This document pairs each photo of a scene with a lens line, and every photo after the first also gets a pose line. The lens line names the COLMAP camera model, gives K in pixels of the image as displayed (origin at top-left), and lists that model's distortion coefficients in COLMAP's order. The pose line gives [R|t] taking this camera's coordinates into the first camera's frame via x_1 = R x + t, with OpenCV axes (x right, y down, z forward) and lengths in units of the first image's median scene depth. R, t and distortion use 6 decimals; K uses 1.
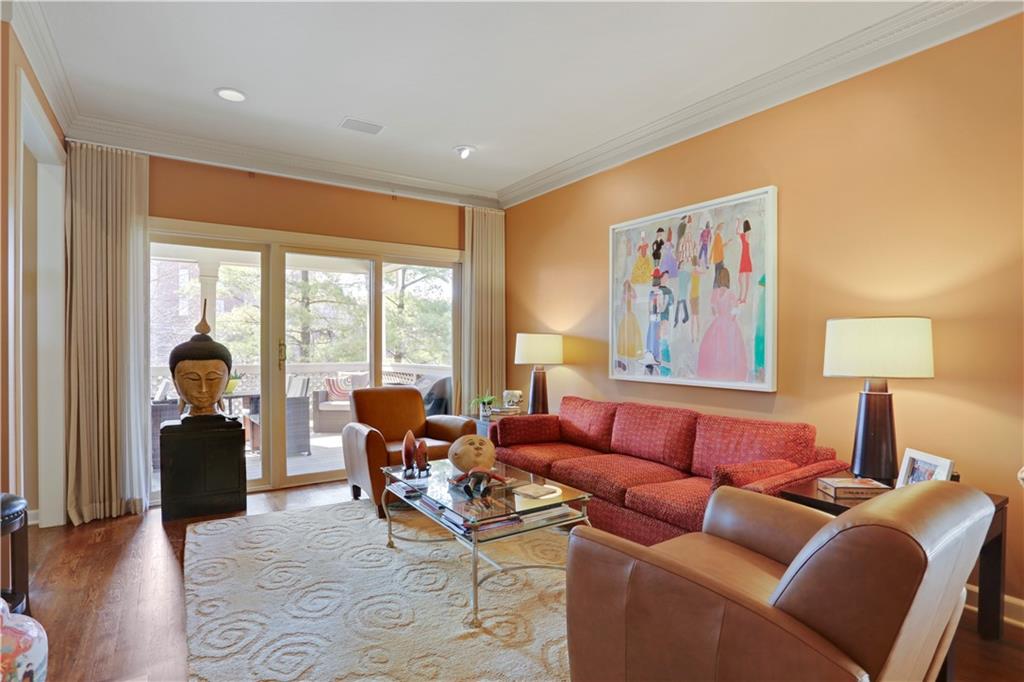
lens RADIAL K [[514.2, 0, 509.8], [0, 514.2, 350.7], [0, 0, 1]] dist [-0.067534, 0.034211]
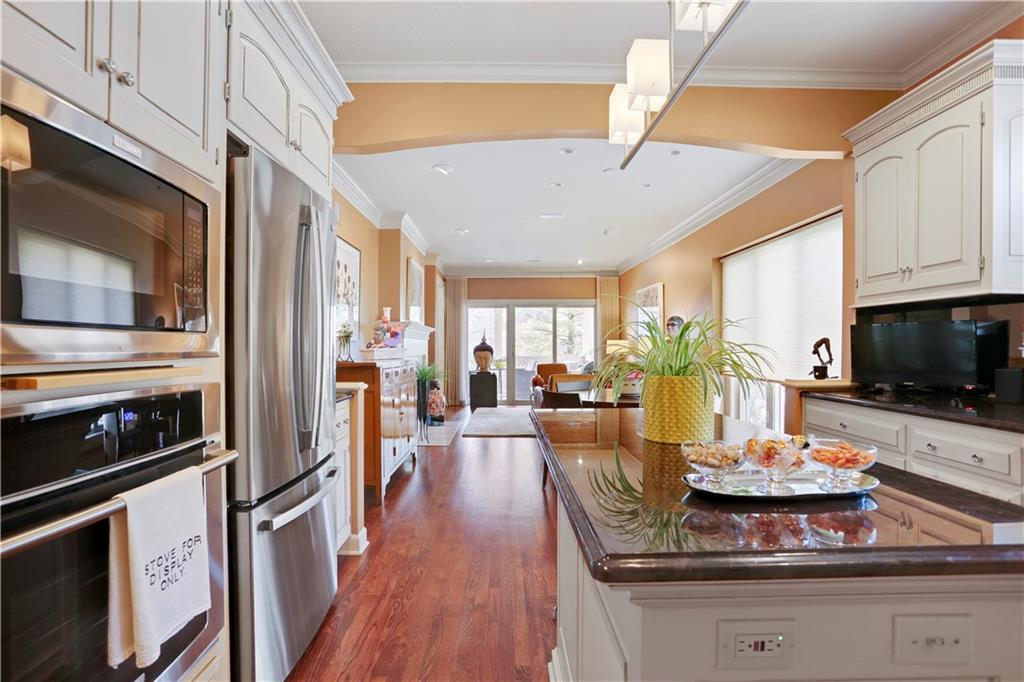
lens RADIAL K [[514.2, 0, 509.8], [0, 514.2, 350.7], [0, 0, 1]] dist [-0.067534, 0.034211]
pose [[0.835408, 0.000972, -0.549630, 0.927983], [-0.000981, 0.999999, 0.000278, 0.012474], [0.549630, 0.000307, 0.835408, -1.116513]]
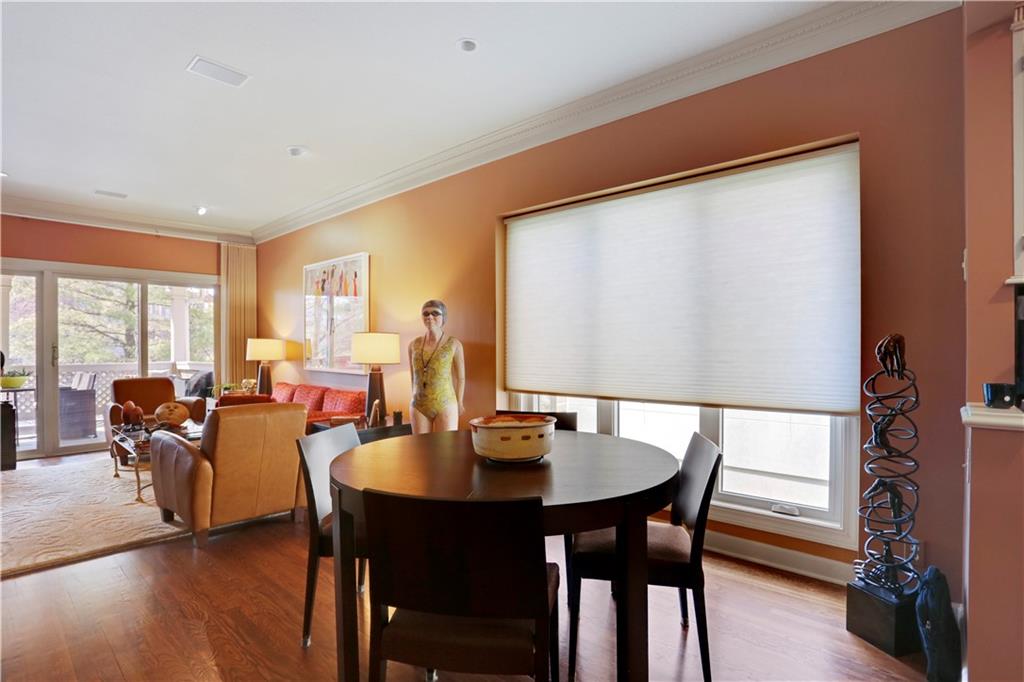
lens RADIAL K [[514.2, 0, 509.8], [0, 514.2, 350.7], [0, 0, 1]] dist [-0.067534, 0.034211]
pose [[0.975241, -0.004790, 0.221094, 0.439838], [0.005196, 0.999986, -0.001251, 0.005335], [-0.221084, 0.002369, 0.975252, -0.552065]]
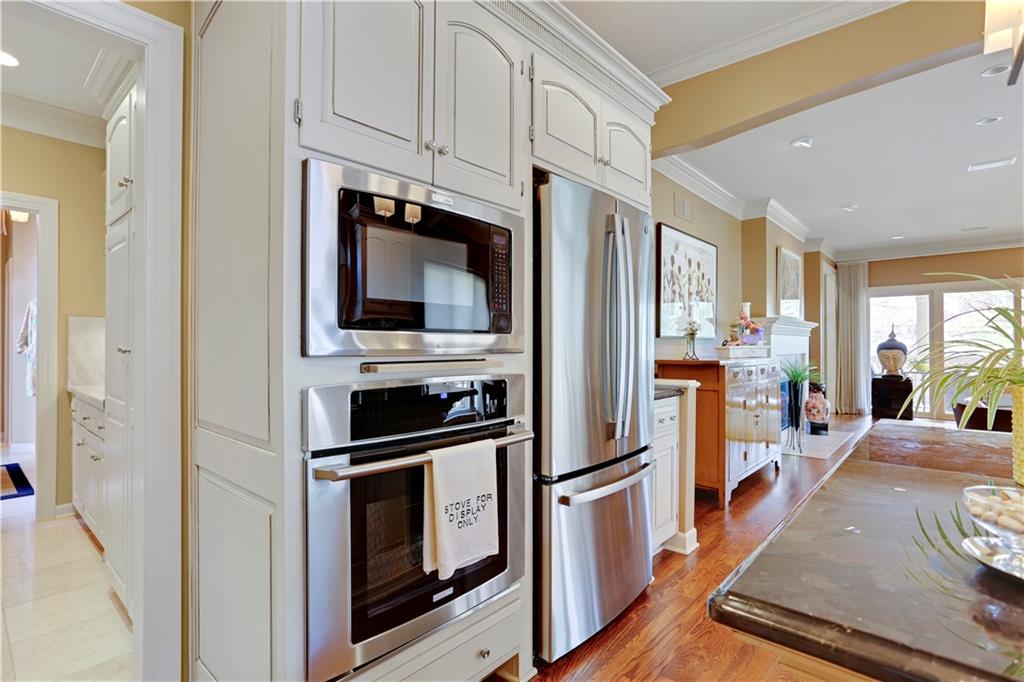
lens RADIAL K [[498.1, 0, 489.9], [0, 498.1, 342.7], [0, 0, 1]] dist [-0.034677, 0.000307]
pose [[0.225546, -0.007539, -0.974203, 0.957378], [-0.004533, 0.999951, -0.008788, 0.012436], [0.974222, 0.006398, 0.225501, -1.076815]]
